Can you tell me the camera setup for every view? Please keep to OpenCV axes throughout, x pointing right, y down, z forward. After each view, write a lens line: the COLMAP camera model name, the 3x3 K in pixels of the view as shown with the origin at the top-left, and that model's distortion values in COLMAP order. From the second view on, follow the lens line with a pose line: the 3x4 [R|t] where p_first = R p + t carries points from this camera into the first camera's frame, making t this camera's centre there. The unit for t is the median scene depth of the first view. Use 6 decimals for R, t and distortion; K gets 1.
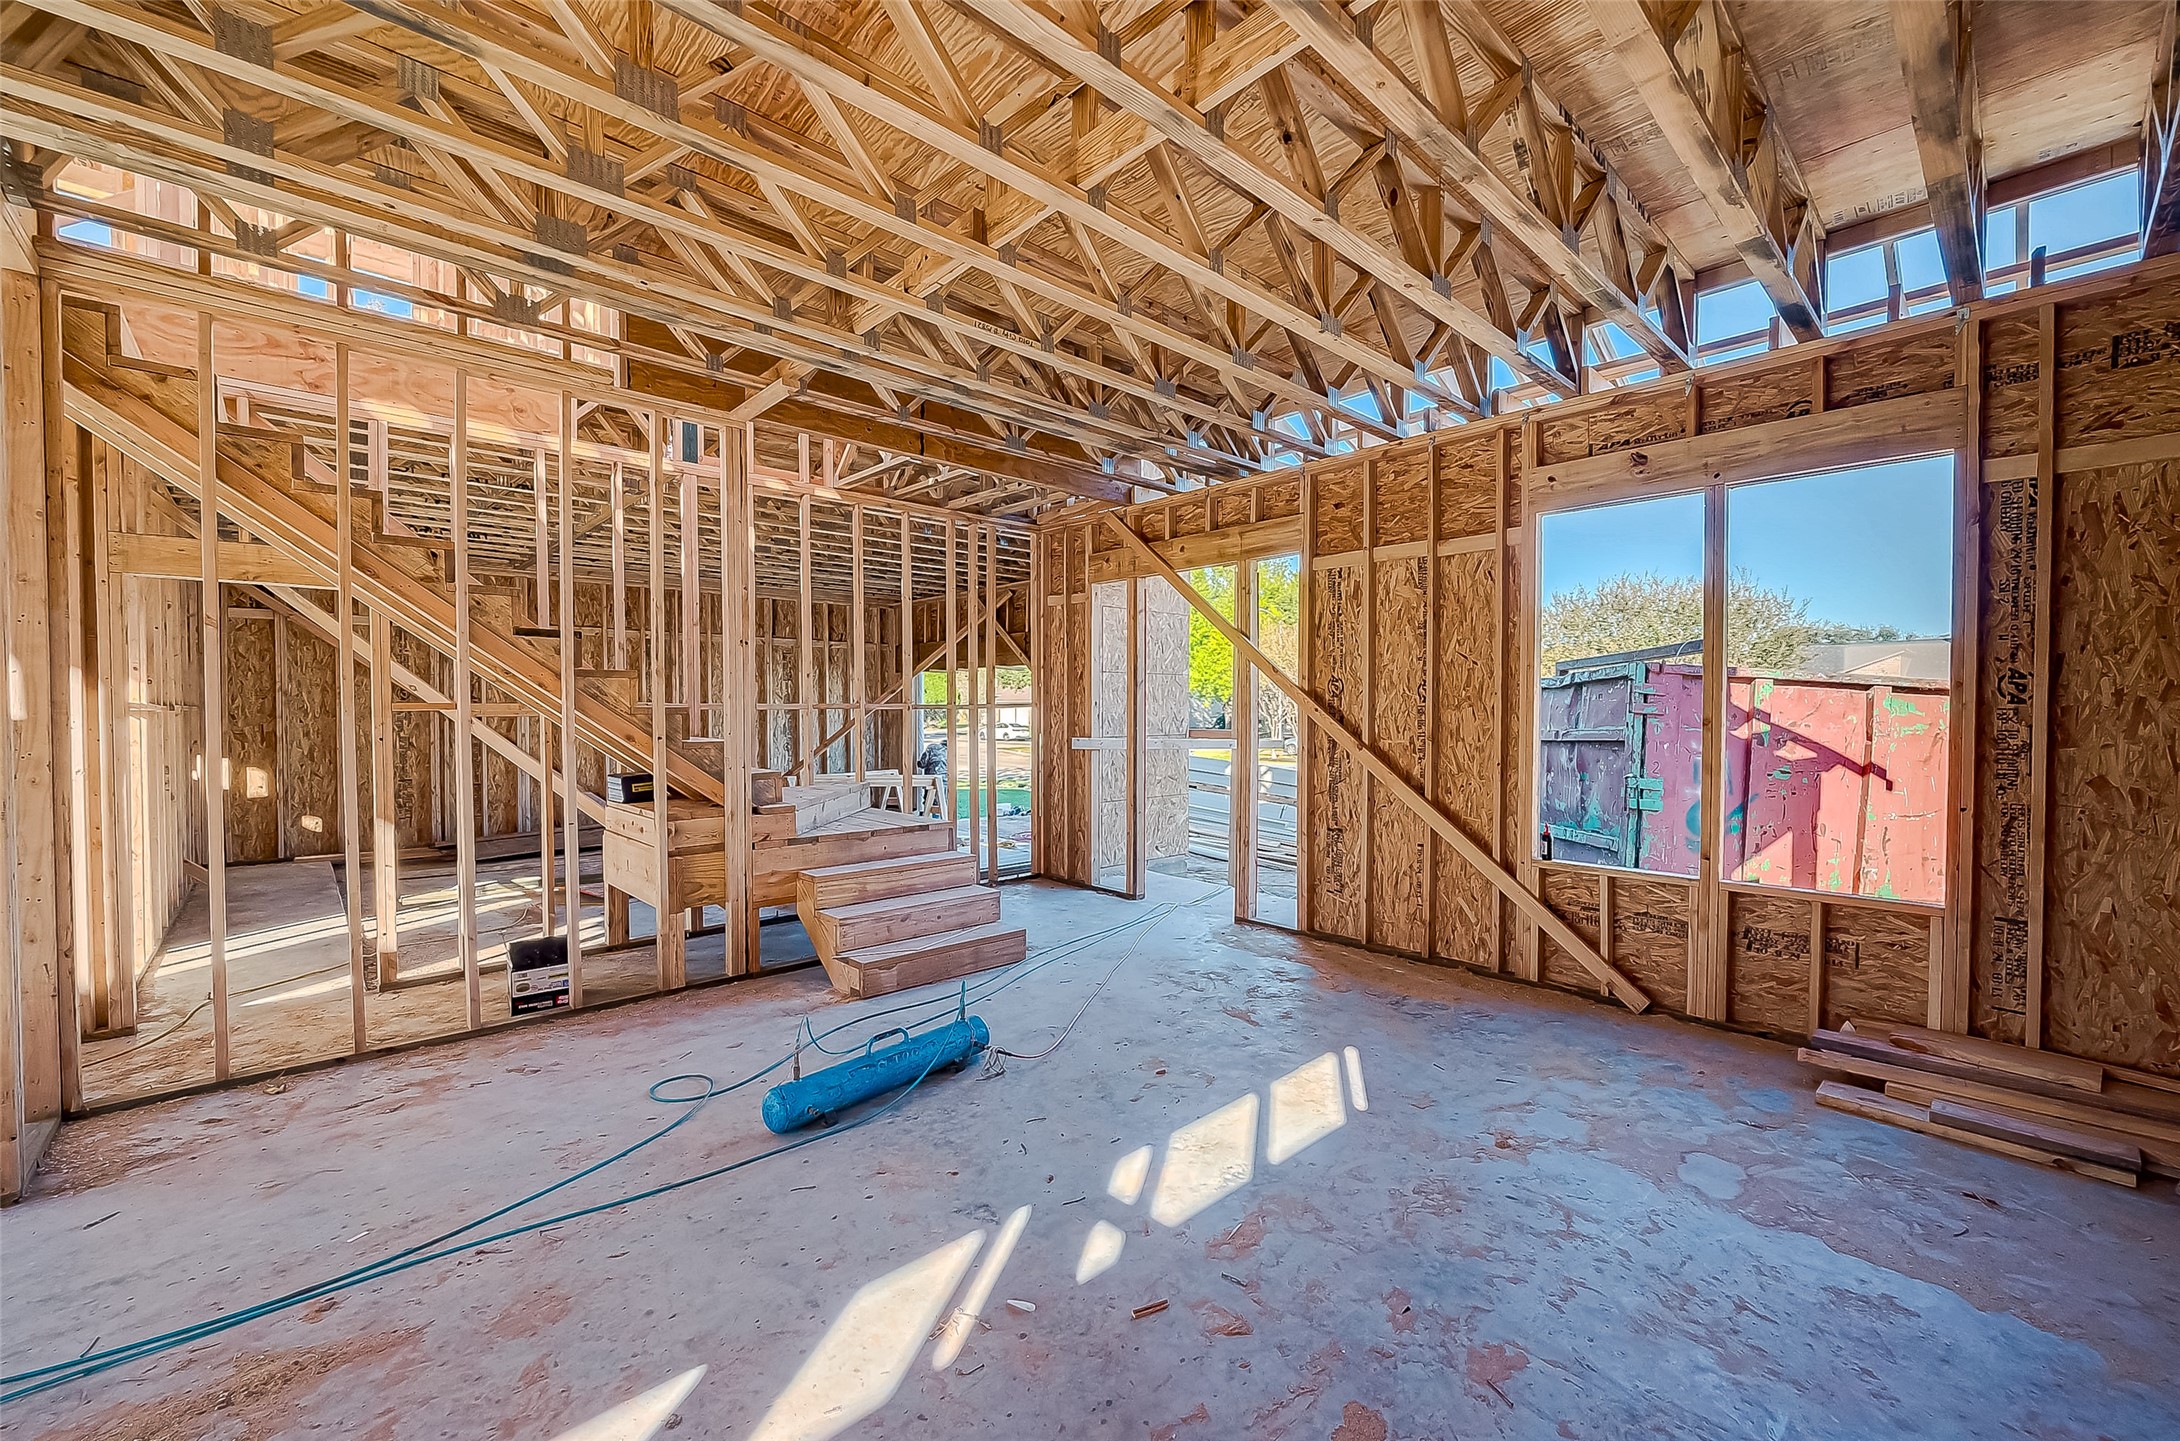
lens RADIAL K [[874.8, 0, 1108.7], [0, 874.8, 723.5], [0, 0, 1]] dist [0.003024, 0.000181]
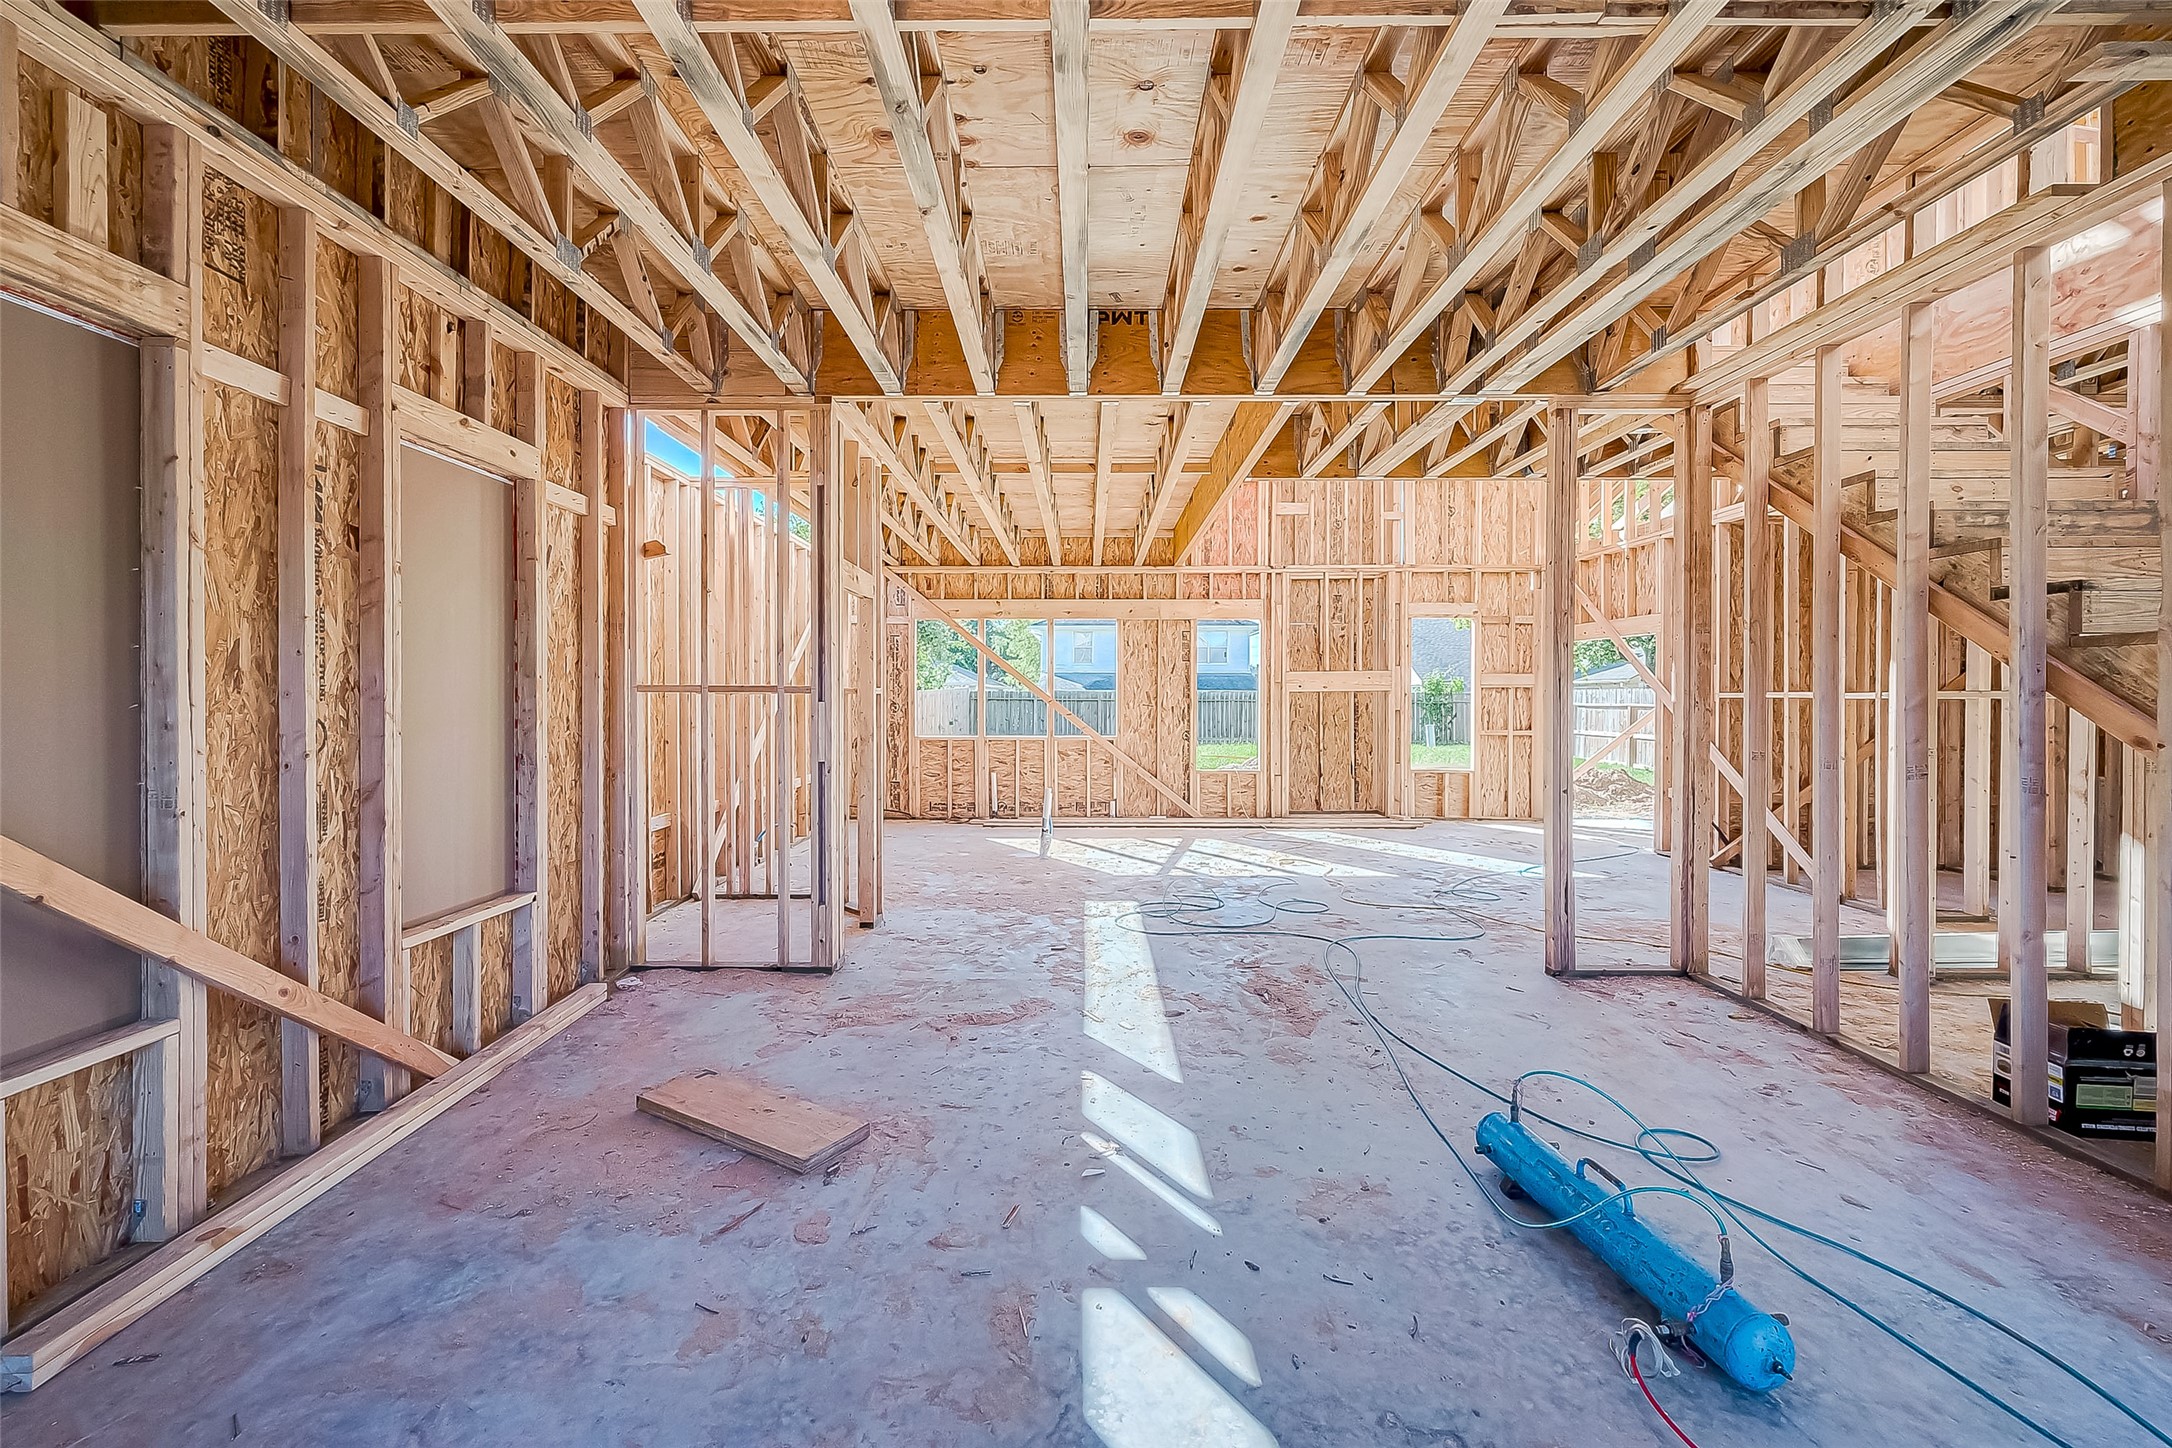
lens RADIAL K [[875.3, 0, 1098.6], [0, 875.3, 707.3], [0, 0, 1]] dist [-0.002460, -0.000094]
pose [[-0.681212, 0.007957, -0.732043, 0.657930], [-0.013745, 0.999626, 0.023656, -0.022751], [0.731957, 0.026177, -0.680847, 1.513784]]
